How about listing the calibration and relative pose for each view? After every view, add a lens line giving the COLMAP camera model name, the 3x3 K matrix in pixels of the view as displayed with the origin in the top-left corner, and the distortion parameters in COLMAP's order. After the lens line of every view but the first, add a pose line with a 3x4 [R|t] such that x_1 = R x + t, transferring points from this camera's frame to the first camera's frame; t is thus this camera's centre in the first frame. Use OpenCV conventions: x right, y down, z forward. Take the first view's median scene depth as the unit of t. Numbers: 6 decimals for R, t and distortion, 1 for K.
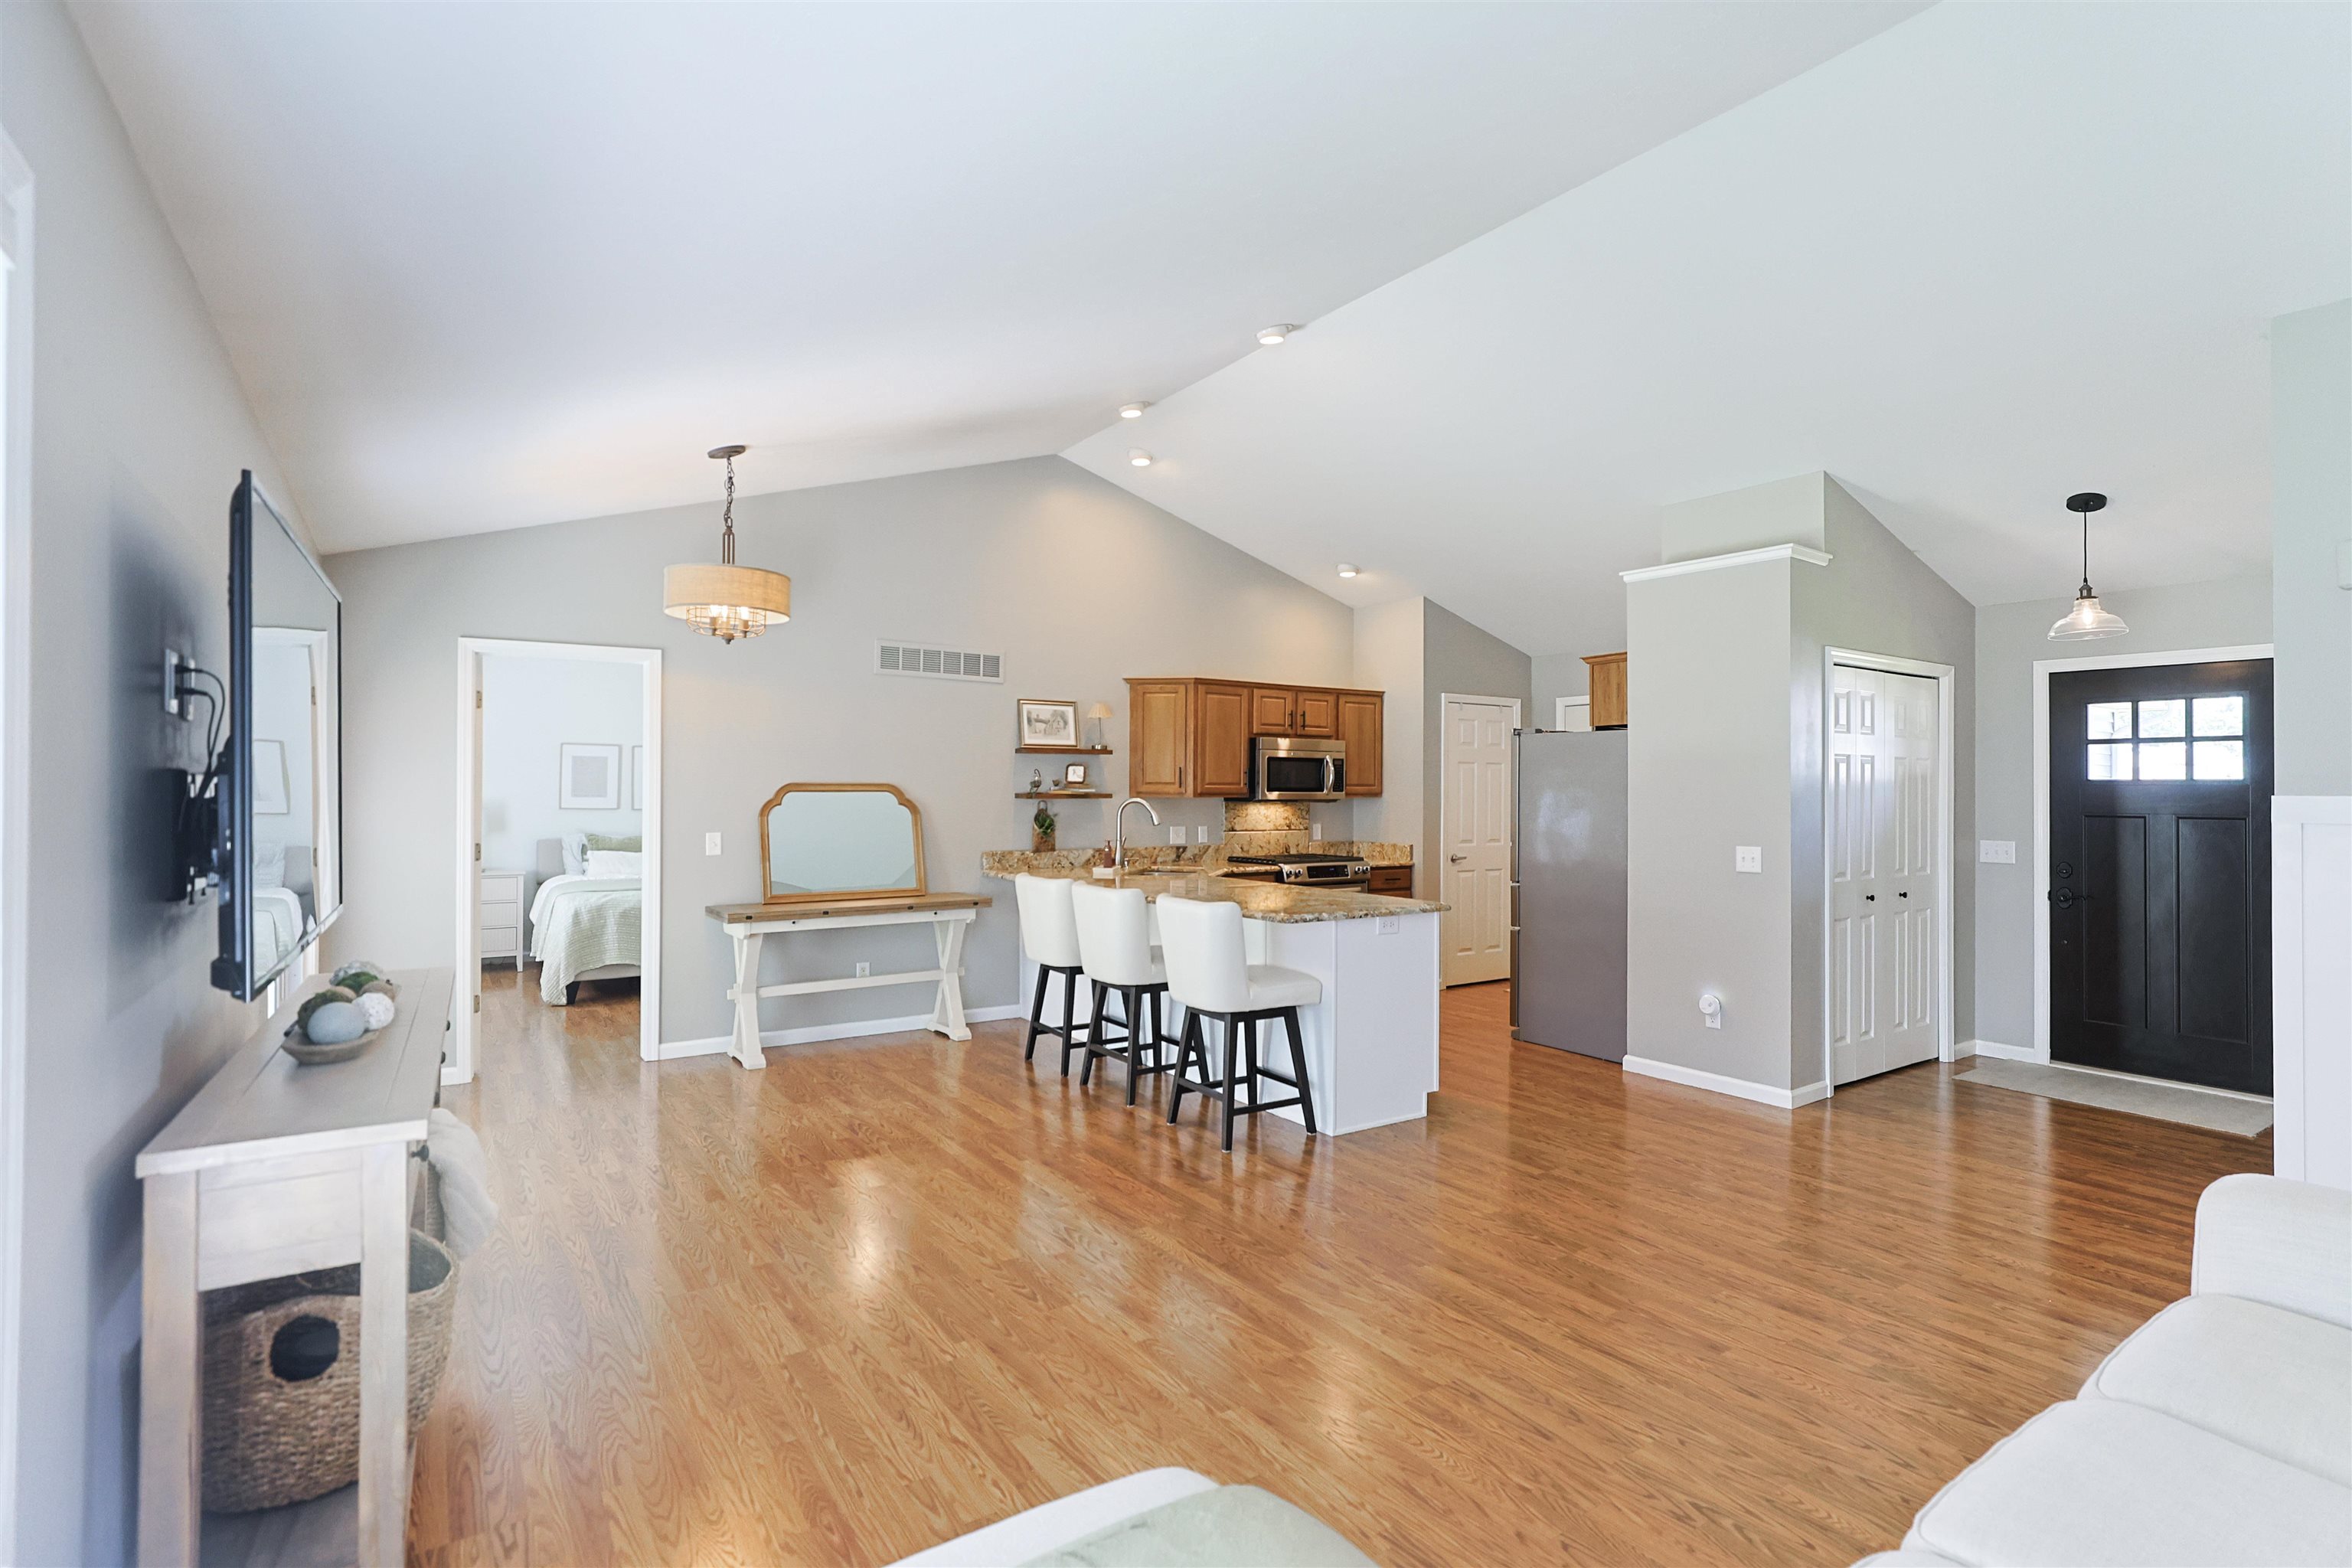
lens RADIAL K [[1131.1, 0, 1212.7], [0, 1131.1, 782.5], [0, 0, 1]] dist [-0.014938, 0.007228]
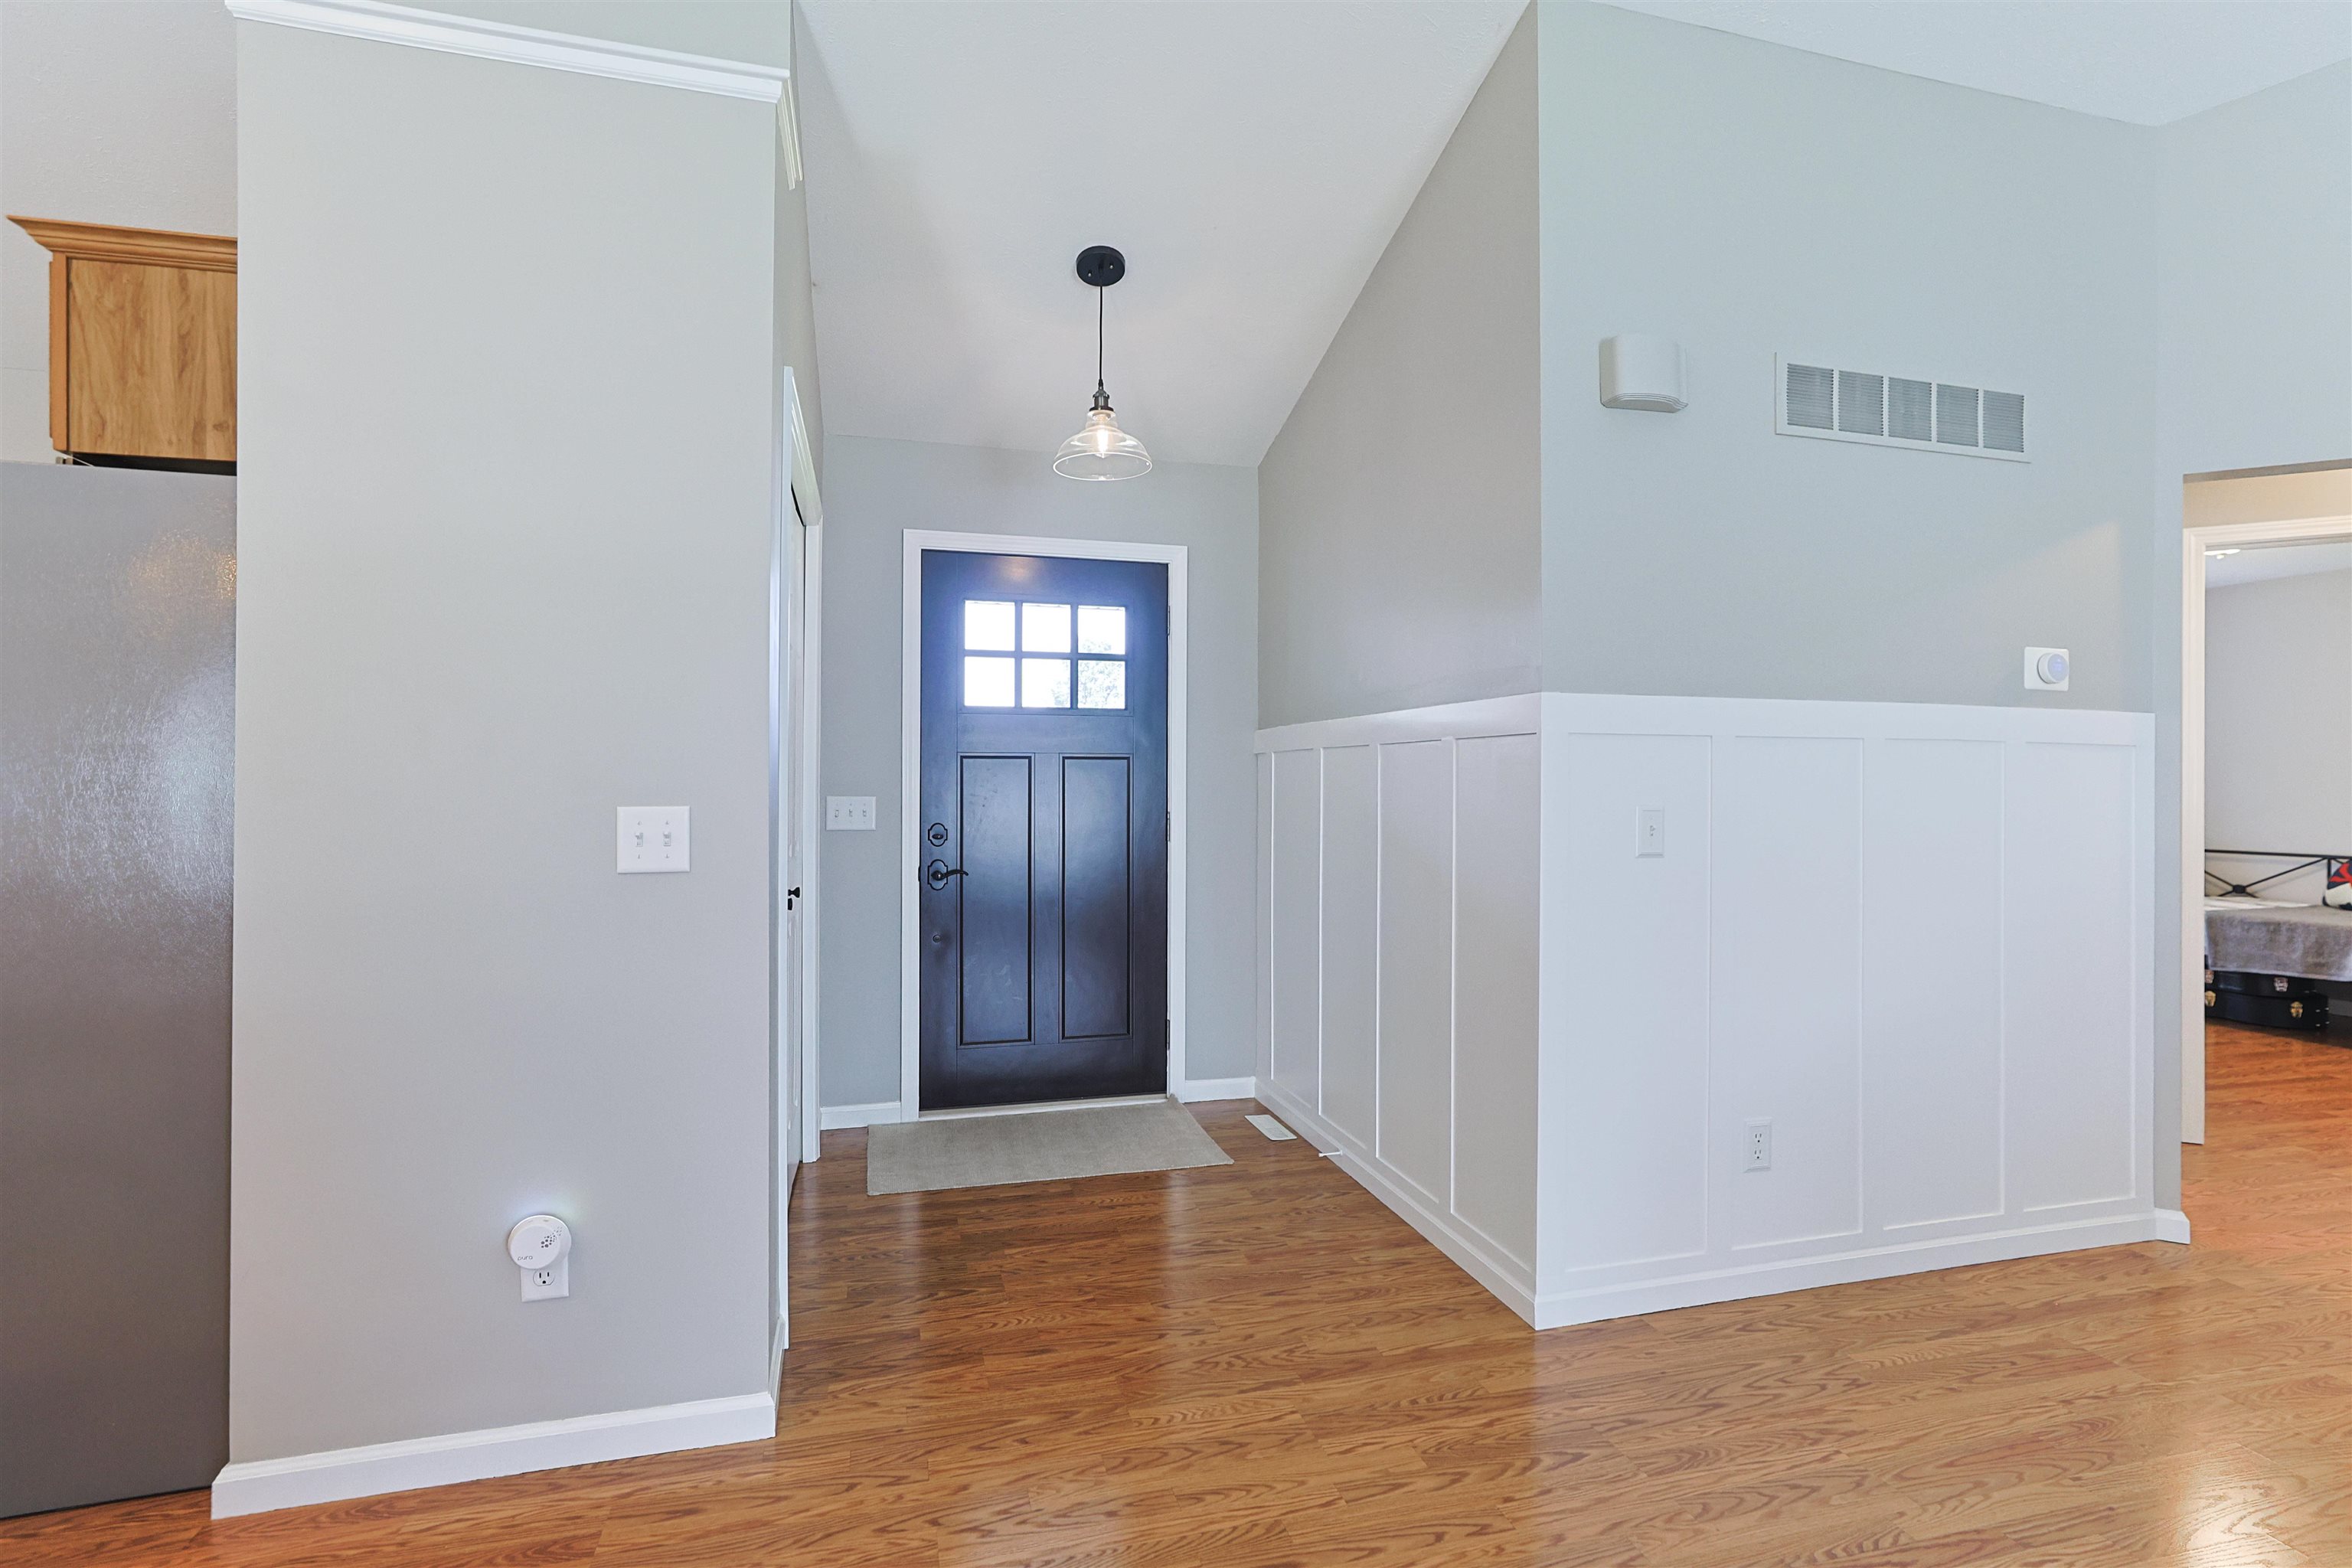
lens RADIAL K [[1131.1, 0, 1198.3], [0, 1131.1, 772.2], [0, 0, 1]] dist [-0.014938, 0.007228]
pose [[0.333882, 0.004308, 0.942605, 0.170343], [-0.007999, 0.999967, -0.001737, 0.044334], [-0.942581, -0.006960, 0.333906, 0.691540]]
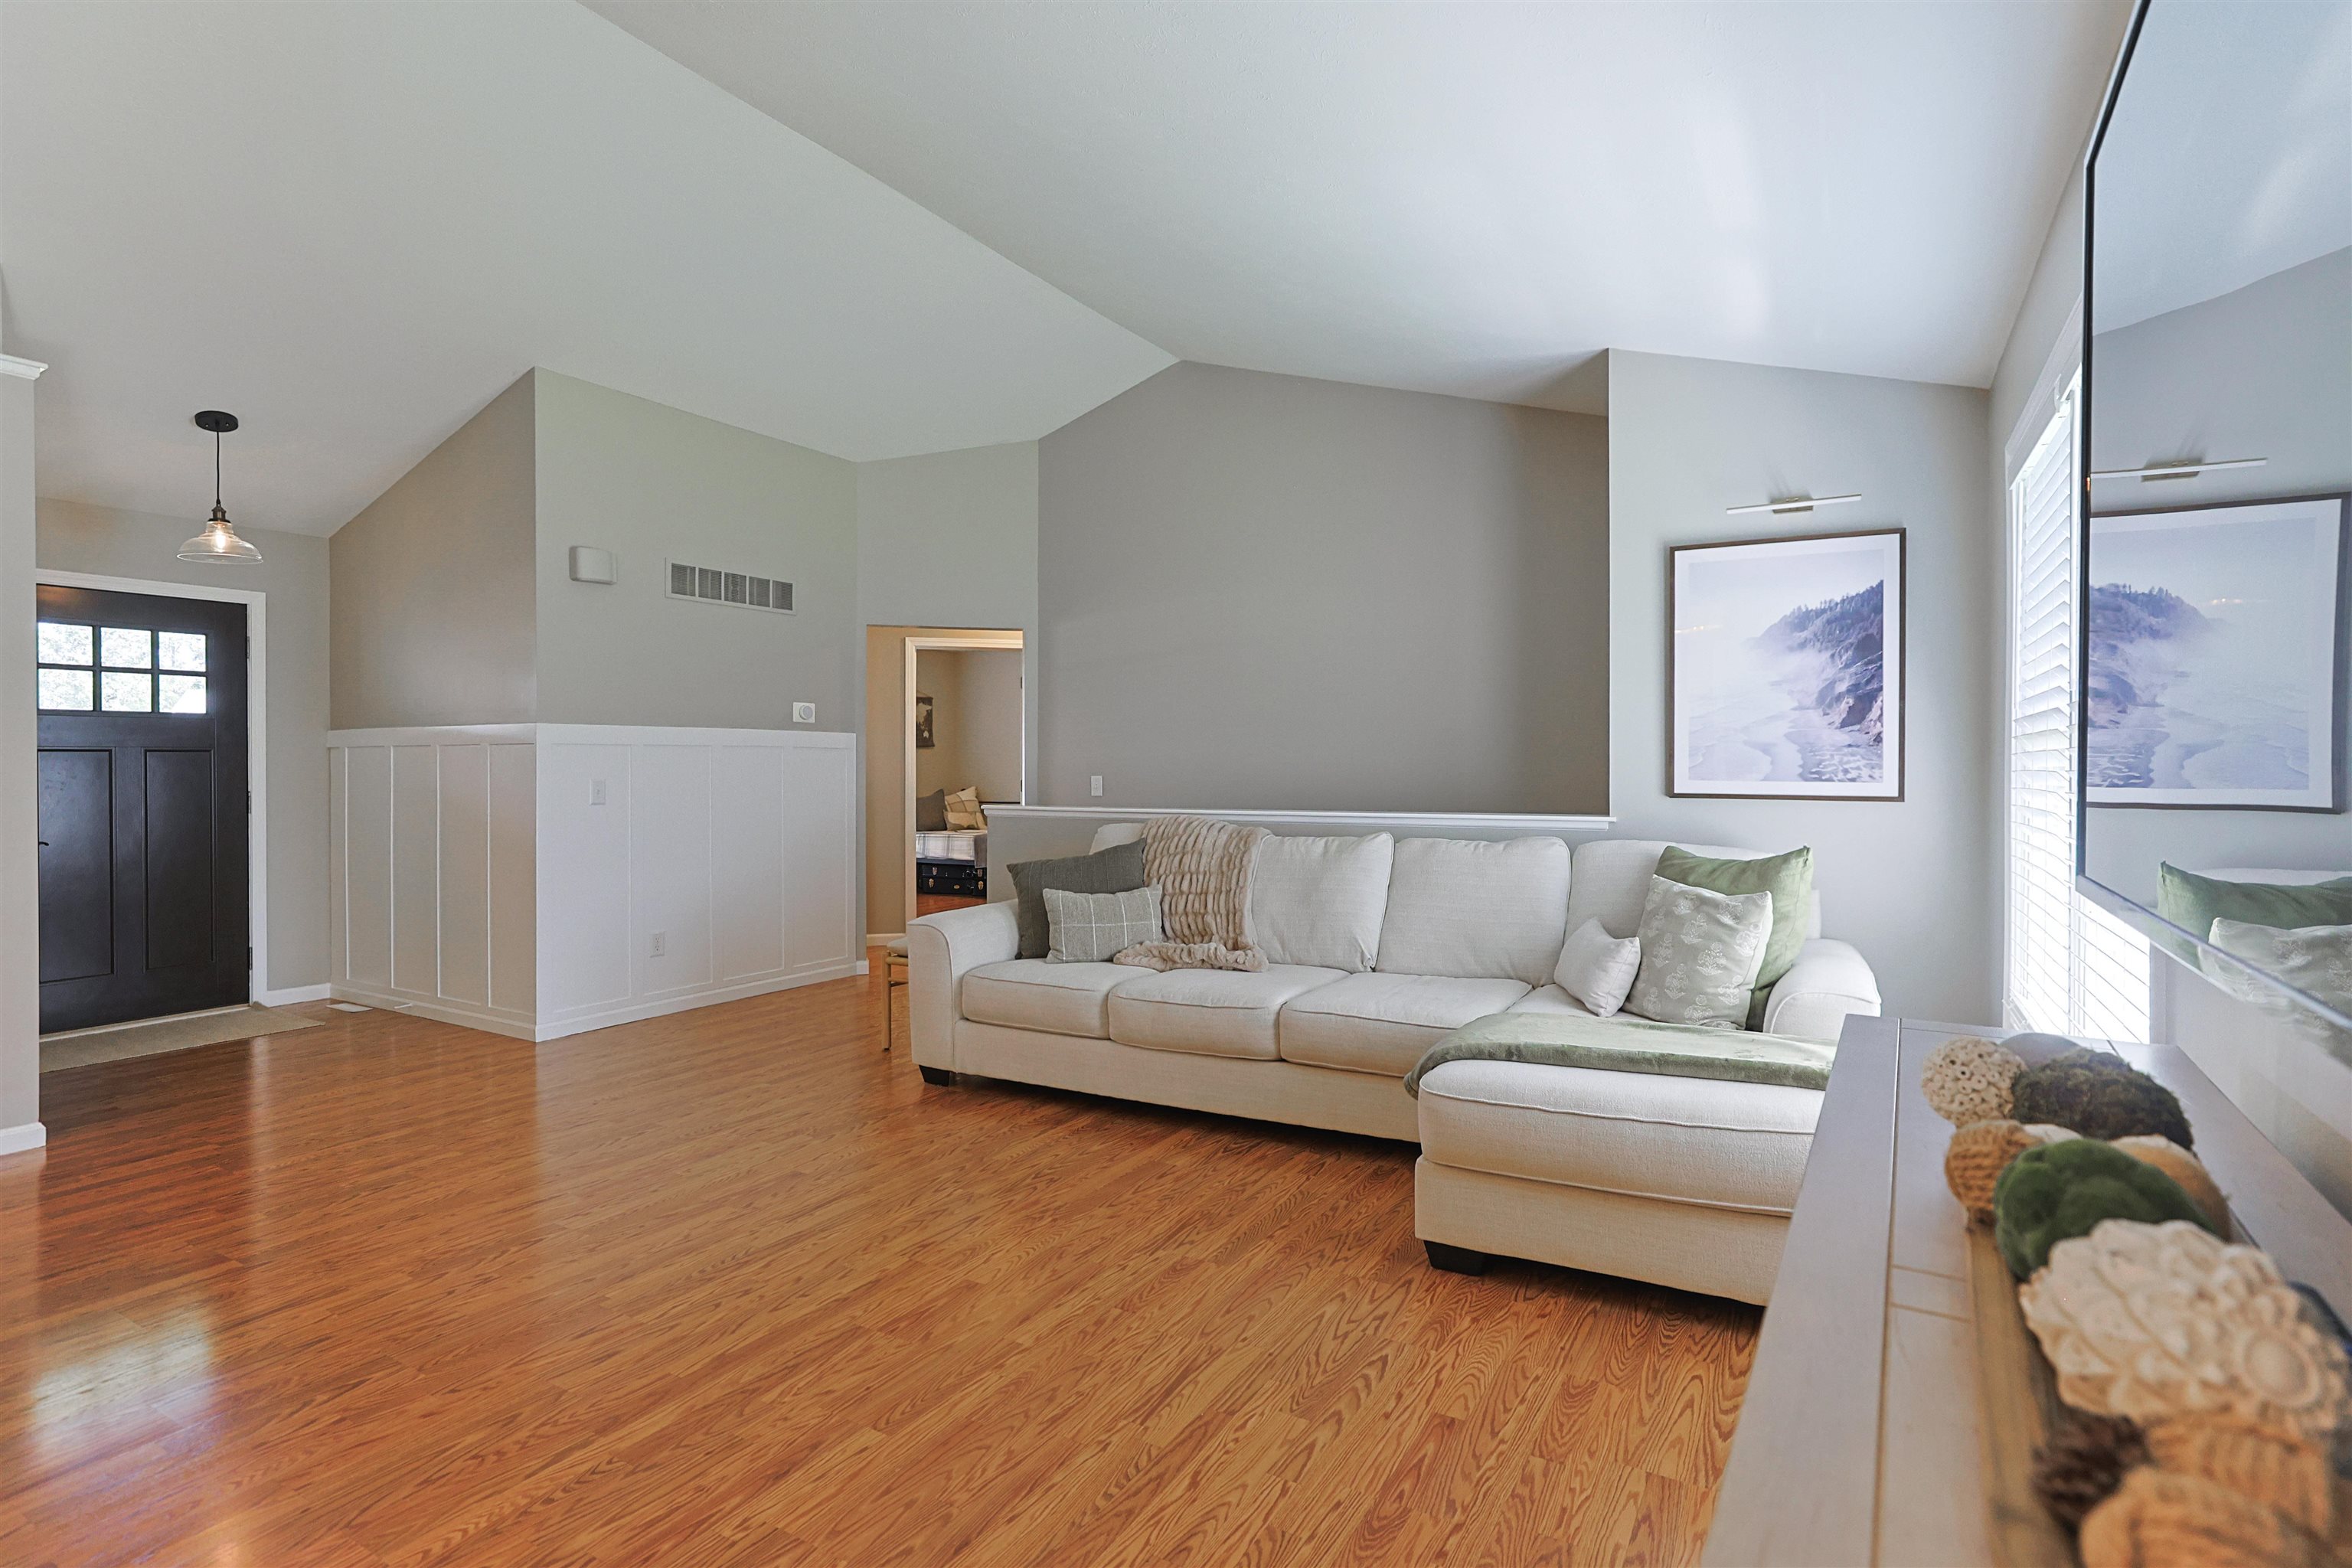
lens RADIAL K [[1131.1, 0, 1174.4], [0, 1131.1, 766.2], [0, 0, 1]] dist [-0.014938, 0.007228]
pose [[-0.403652, -0.007037, 0.914886, -0.425243], [-0.004707, 0.999973, 0.005614, 0.037236], [-0.914901, -0.002040, -0.403674, 0.604799]]
